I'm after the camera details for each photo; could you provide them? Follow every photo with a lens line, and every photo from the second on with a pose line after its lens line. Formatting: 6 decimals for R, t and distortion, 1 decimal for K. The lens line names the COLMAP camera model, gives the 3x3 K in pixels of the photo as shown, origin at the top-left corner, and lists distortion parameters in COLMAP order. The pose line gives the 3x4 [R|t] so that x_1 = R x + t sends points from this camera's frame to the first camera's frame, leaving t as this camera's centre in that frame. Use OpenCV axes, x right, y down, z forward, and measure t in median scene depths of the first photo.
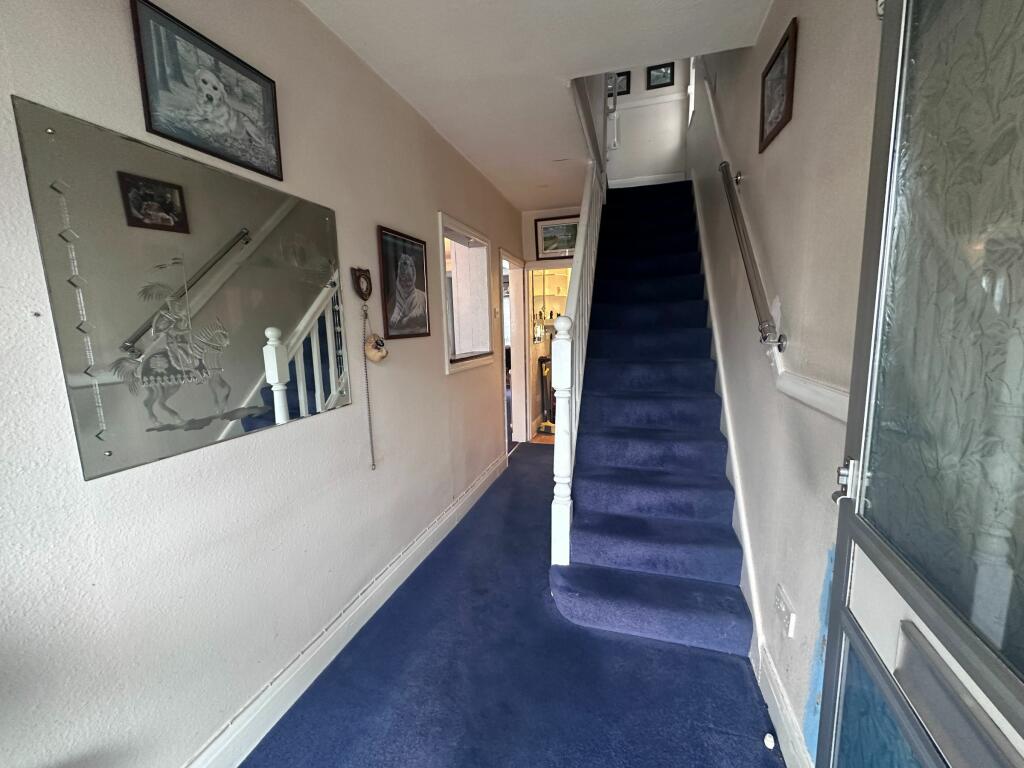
lens RADIAL K [[410.0, 0, 513.0], [0, 410.0, 382.2], [0, 0, 1]] dist [0.000267, 0.000013]
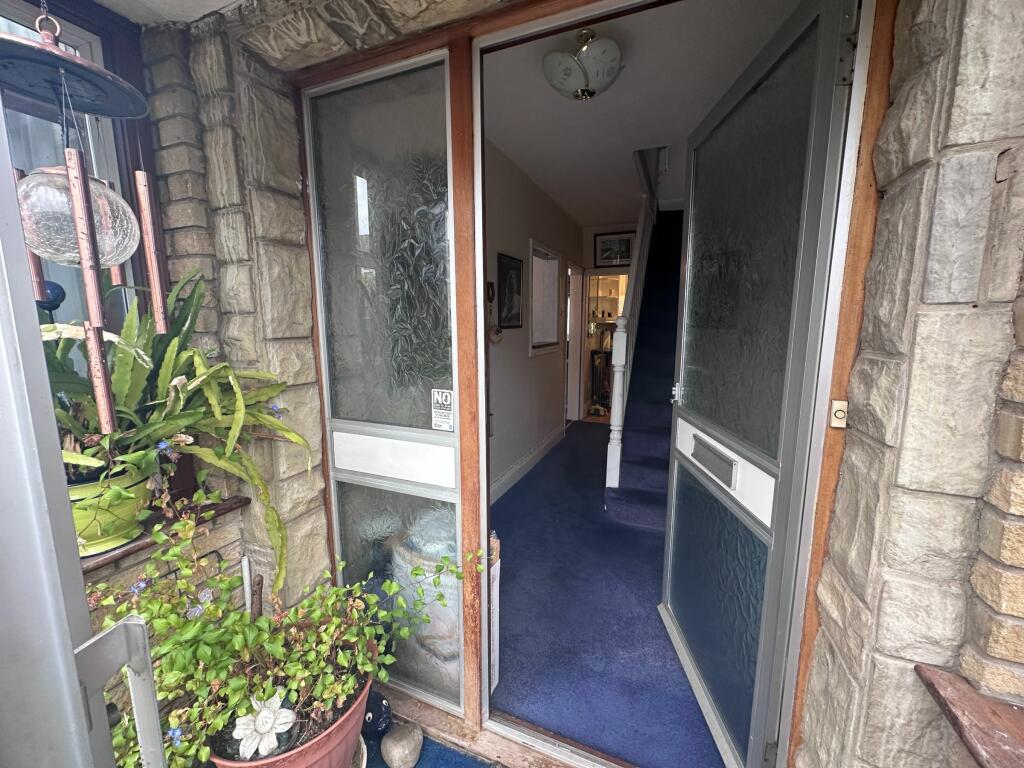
lens RADIAL K [[410.0, 0, 511.5], [0, 410.0, 383.4], [0, 0, 1]] dist [0.000267, 0.000013]
pose [[0.994208, 0.041443, -0.099162, -0.069952], [-0.040367, 0.999102, 0.012840, 0.045982], [0.099605, -0.008763, 0.994988, -0.303621]]
